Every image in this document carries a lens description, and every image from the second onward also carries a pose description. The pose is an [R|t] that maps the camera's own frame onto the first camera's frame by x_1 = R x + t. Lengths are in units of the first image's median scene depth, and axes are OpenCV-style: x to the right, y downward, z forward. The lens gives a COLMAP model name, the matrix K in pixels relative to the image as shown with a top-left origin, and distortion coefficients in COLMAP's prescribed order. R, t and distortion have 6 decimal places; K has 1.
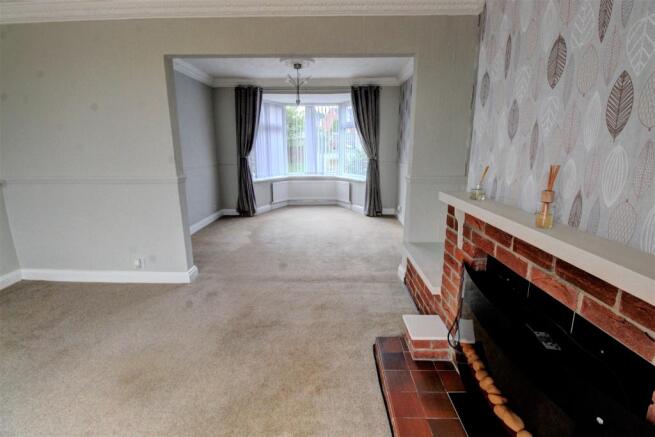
lens RADIAL K [[299.9, 0, 321.3], [0, 299.9, 208.9], [0, 0, 1]] dist [0.001501, -0.013554]
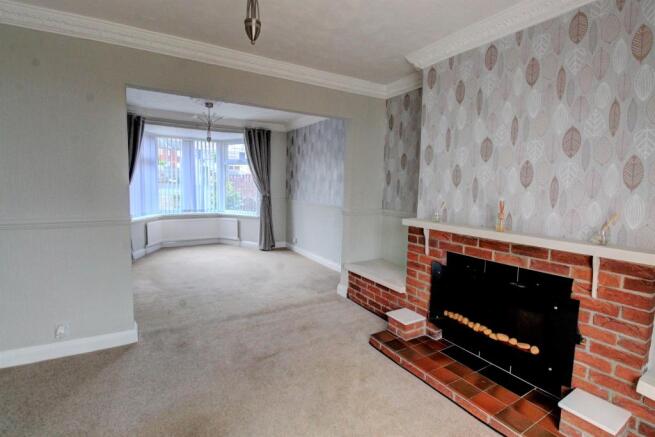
lens RADIAL K [[315.7, 0, 318.0], [0, 315.7, 208.1], [0, 0, 1]] dist [0.002370, -0.016934]
pose [[0.852073, -0.019567, 0.523058, -0.330162], [0.083874, 0.991492, -0.099542, 0.003430], [-0.516660, 0.128688, 0.846464, -0.041753]]
